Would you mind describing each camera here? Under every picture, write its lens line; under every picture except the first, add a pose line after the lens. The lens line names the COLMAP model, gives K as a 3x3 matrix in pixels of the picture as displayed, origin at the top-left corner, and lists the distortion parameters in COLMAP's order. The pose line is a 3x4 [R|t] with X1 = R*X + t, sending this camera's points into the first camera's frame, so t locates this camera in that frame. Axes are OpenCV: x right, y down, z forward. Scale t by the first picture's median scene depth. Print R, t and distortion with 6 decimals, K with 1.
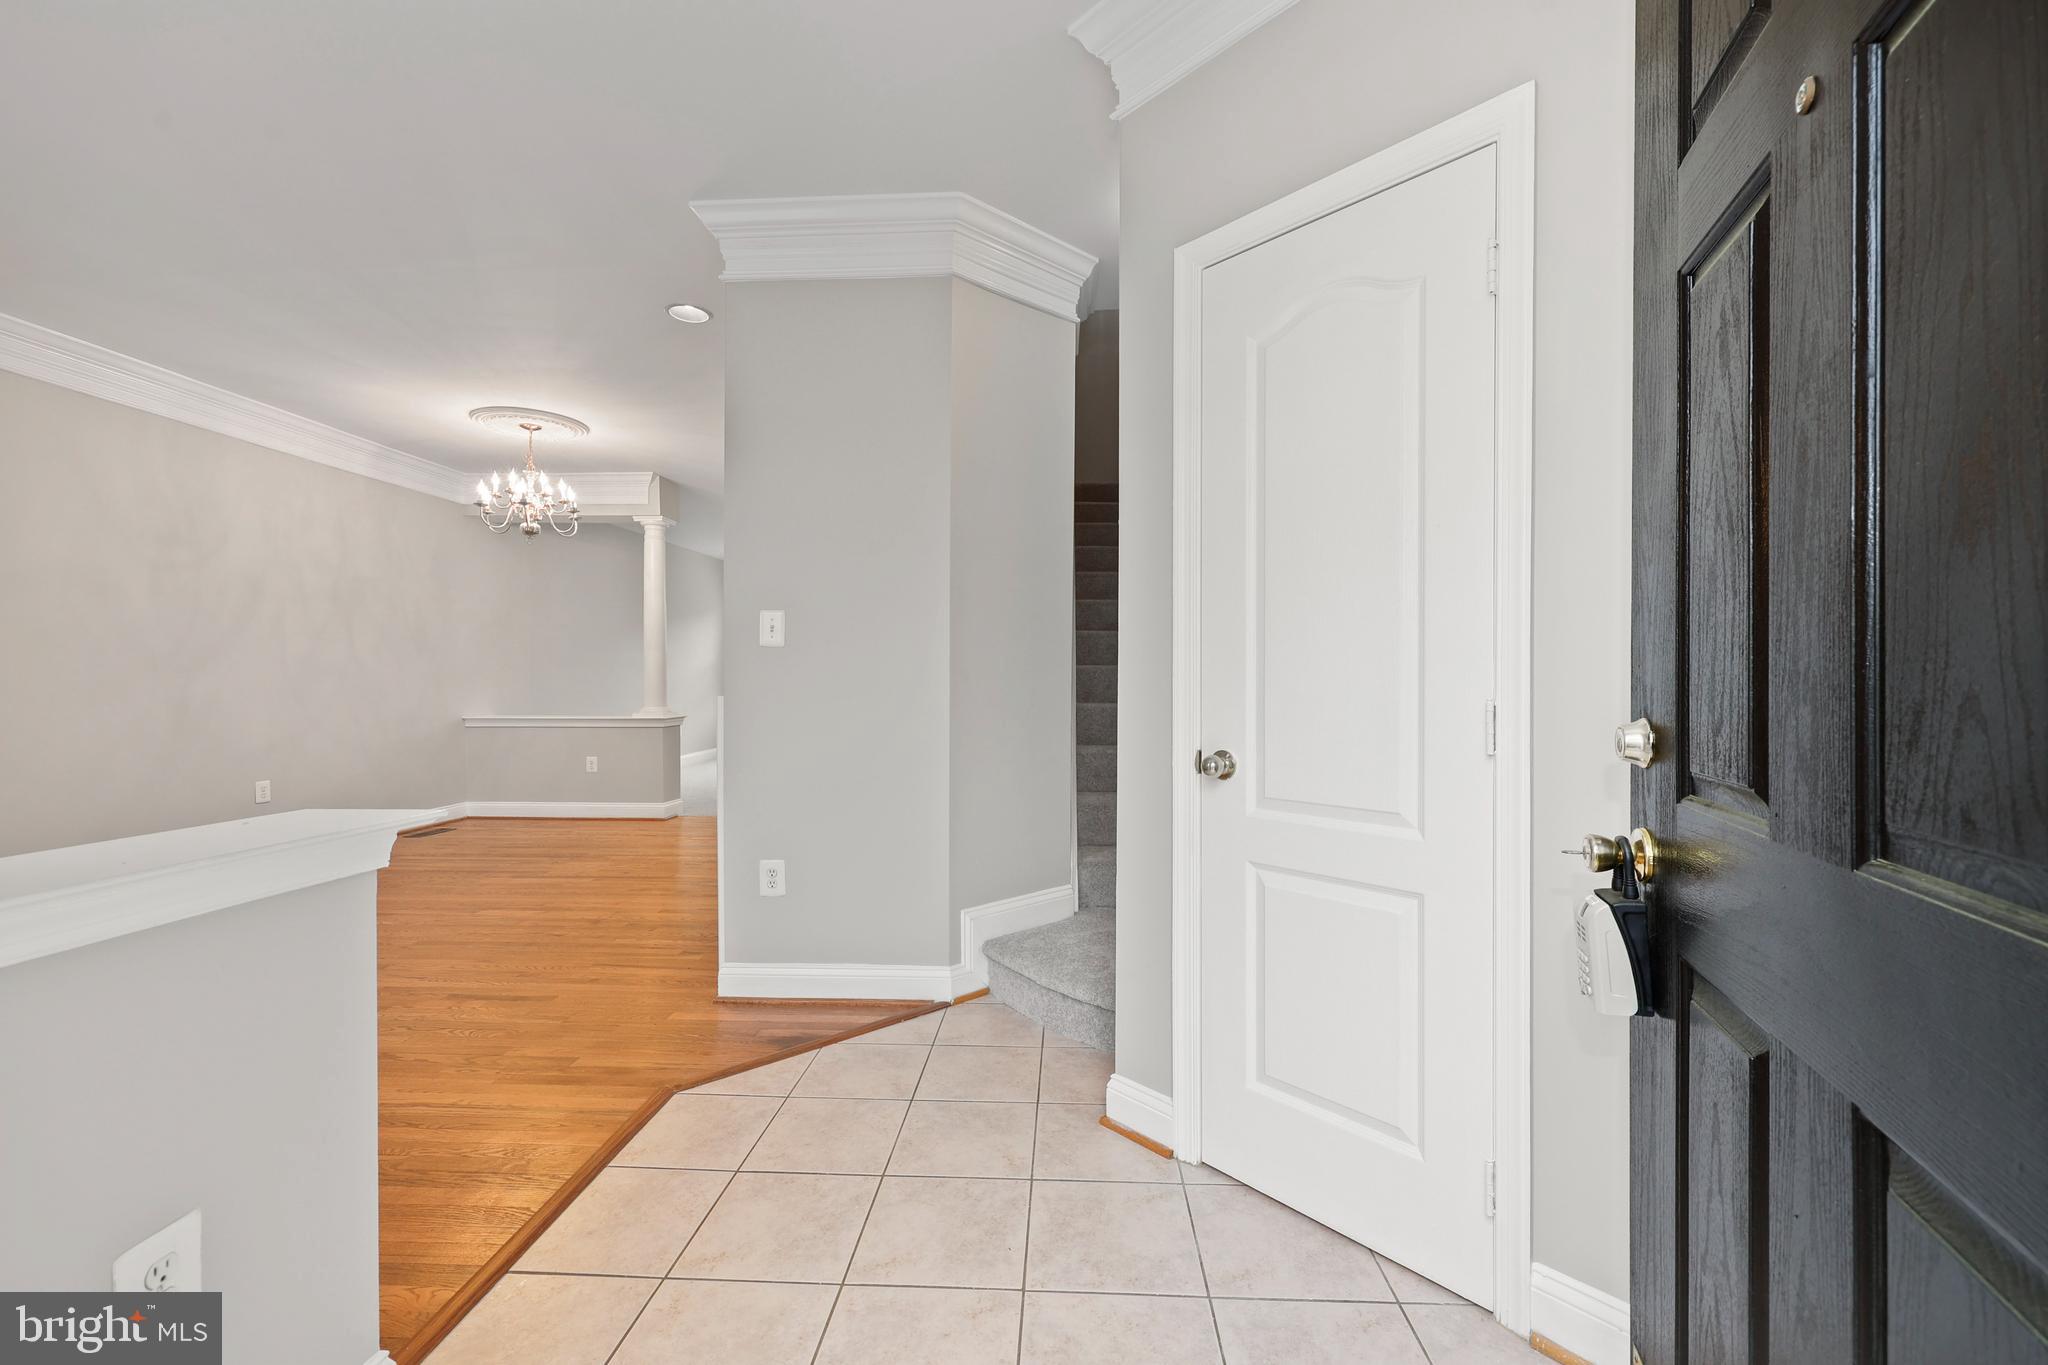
lens RADIAL K [[822.1, 0, 1026.1], [0, 822.1, 677.4], [0, 0, 1]] dist [-0.000997, -0.000274]
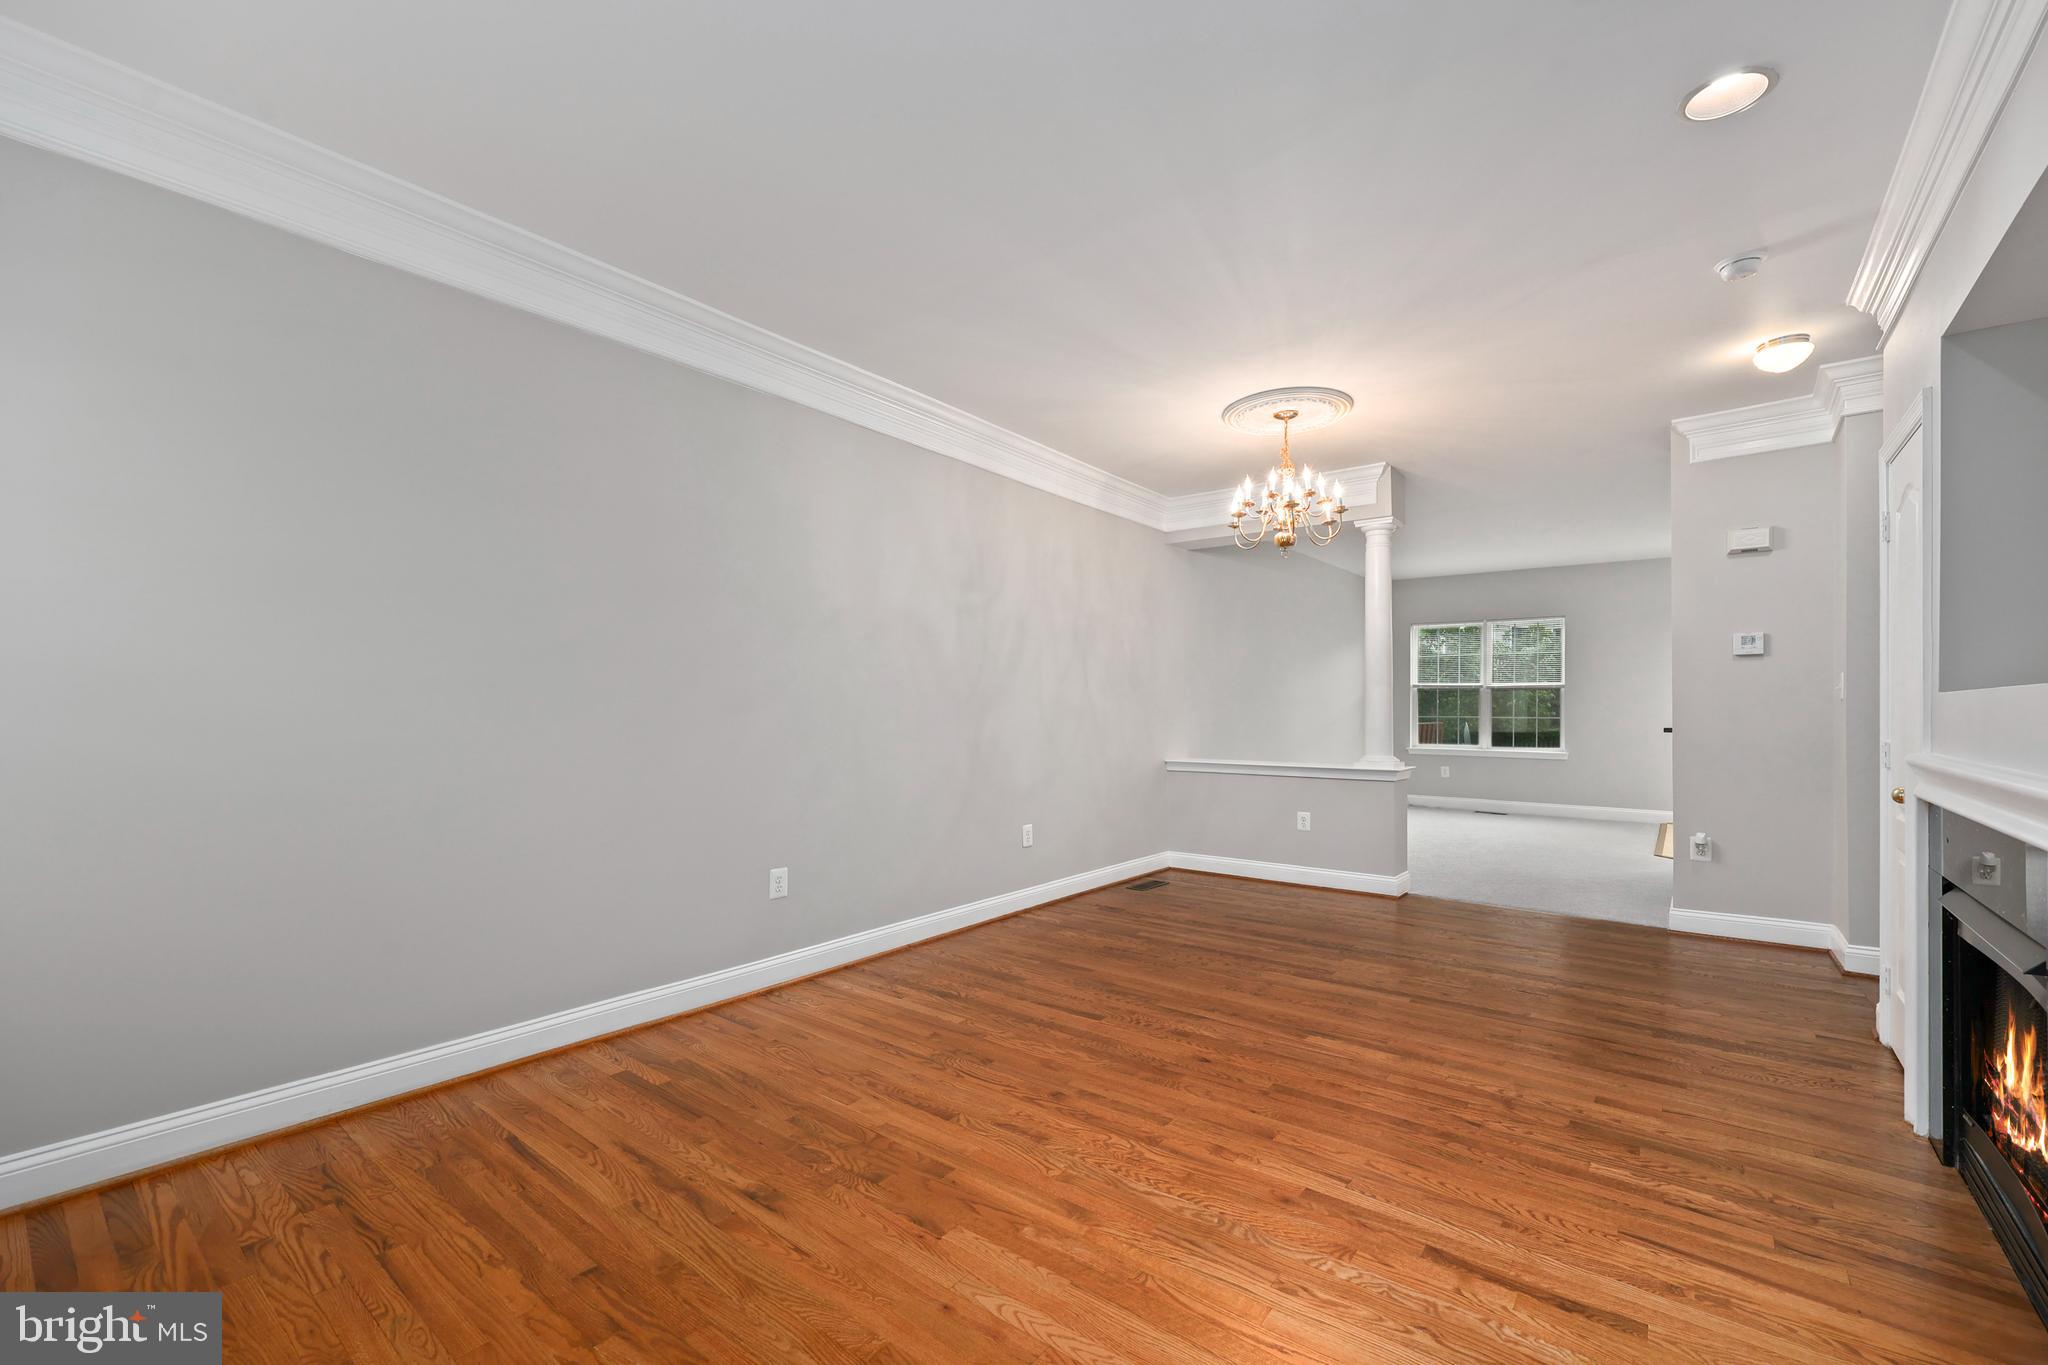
lens RADIAL K [[838.5, 0, 1037.2], [0, 838.5, 711.5], [0, 0, 1]] dist [-0.003530, -0.000288]
pose [[0.816179, 0.001423, -0.577797, -0.337685], [-0.000520, 0.999998, 0.001728, -0.011324], [0.577798, -0.001110, 0.816179, 0.183487]]
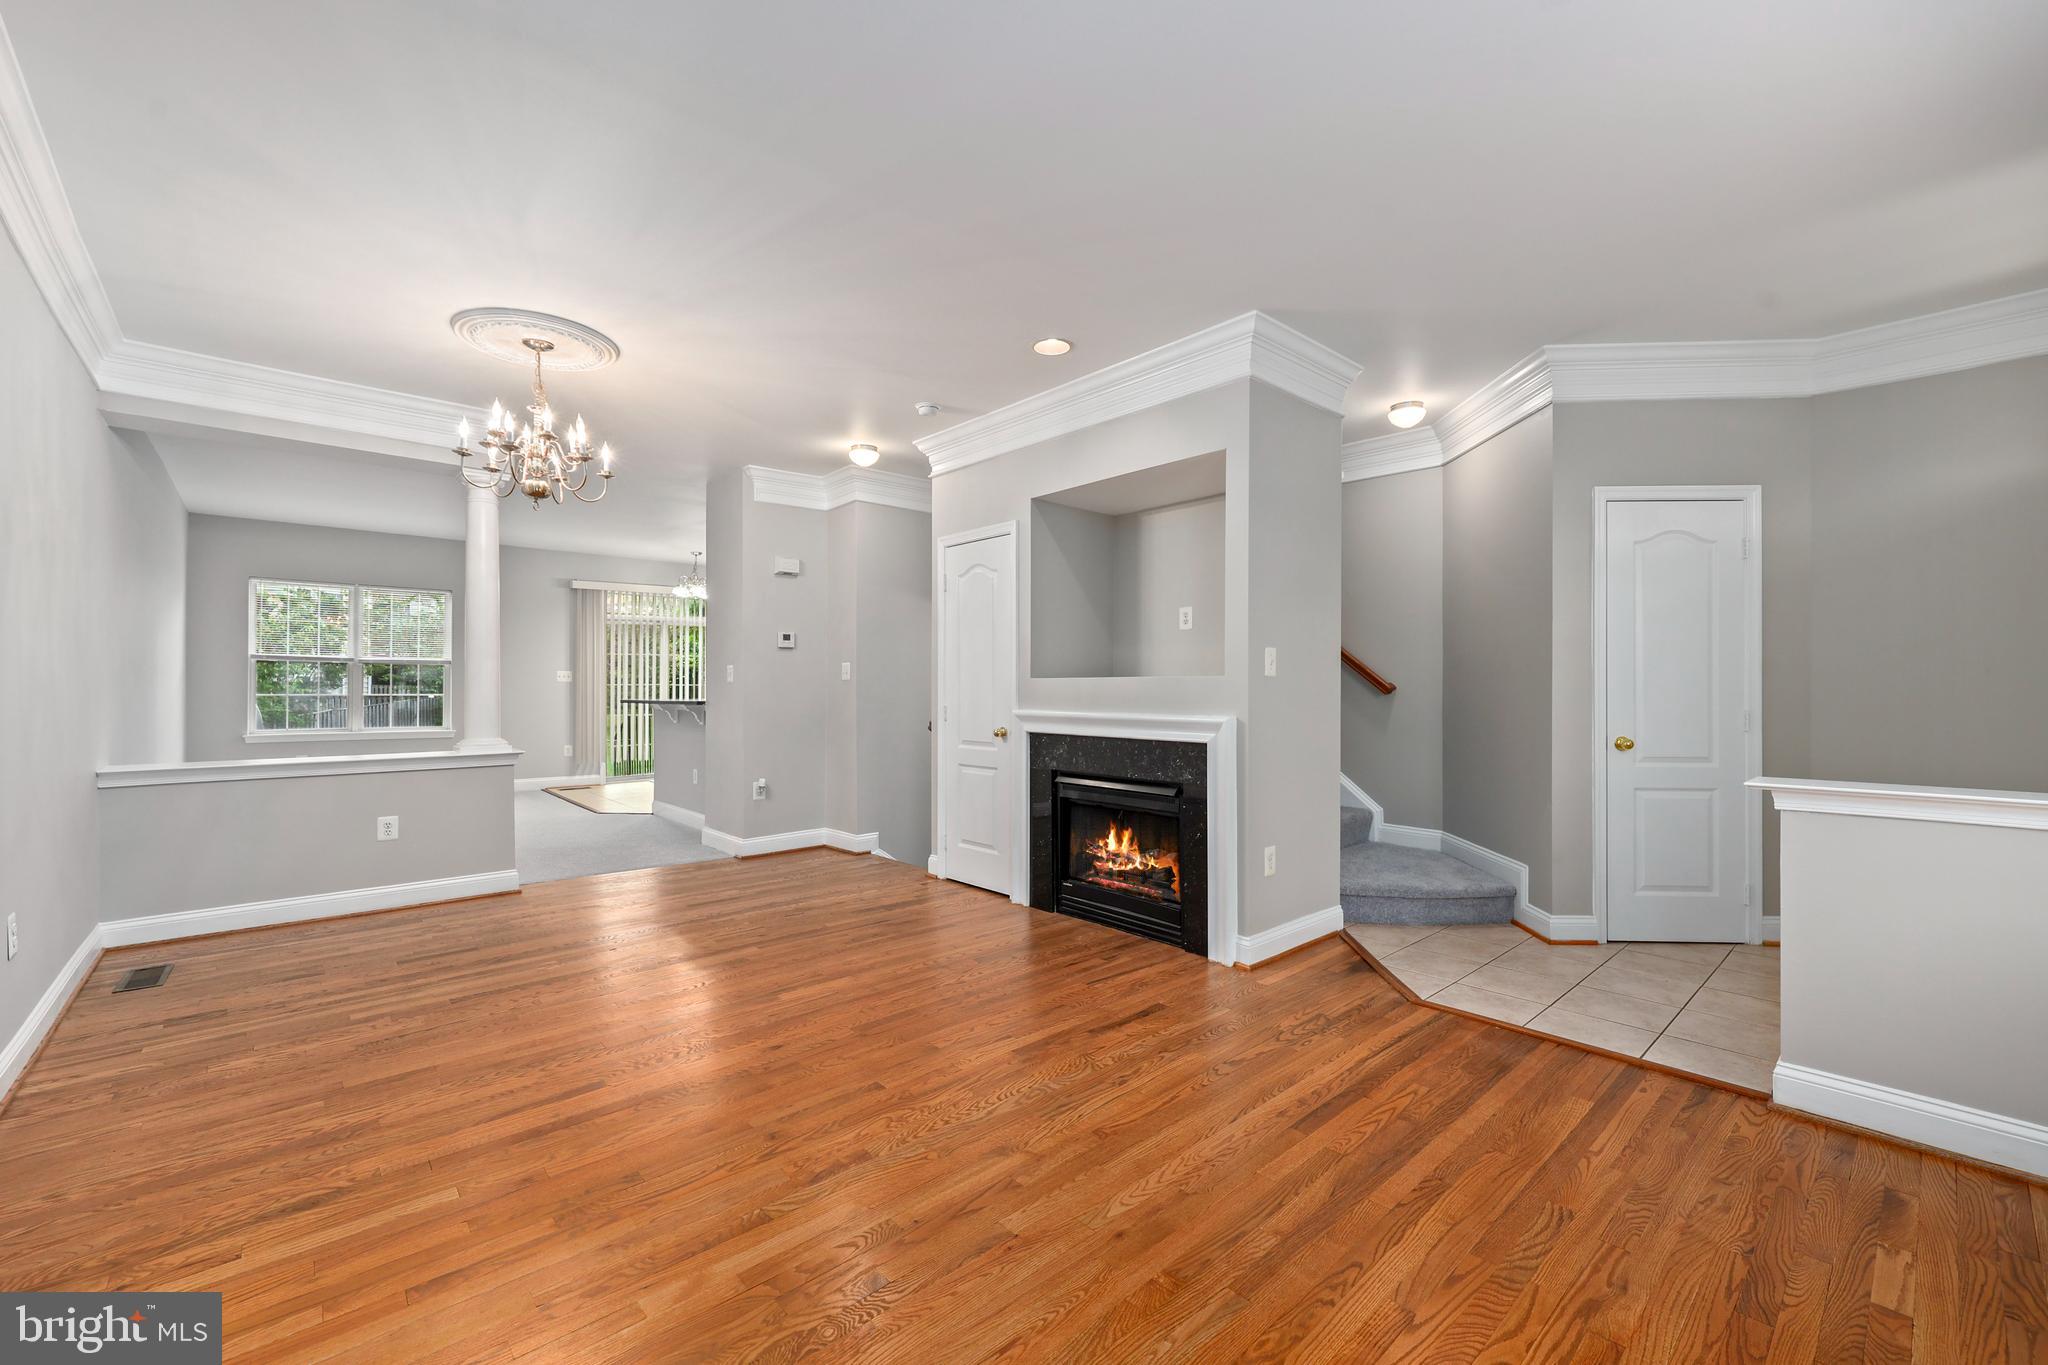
lens RADIAL K [[837.6, 0, 1025.9], [0, 837.6, 681.8], [0, 0, 1]] dist [0.000830, -0.000054]
pose [[0.712308, 0.005019, 0.701849, -0.846703], [-0.000955, 0.999980, -0.006182, -0.012130], [-0.701867, 0.003733, 0.712299, 0.202013]]
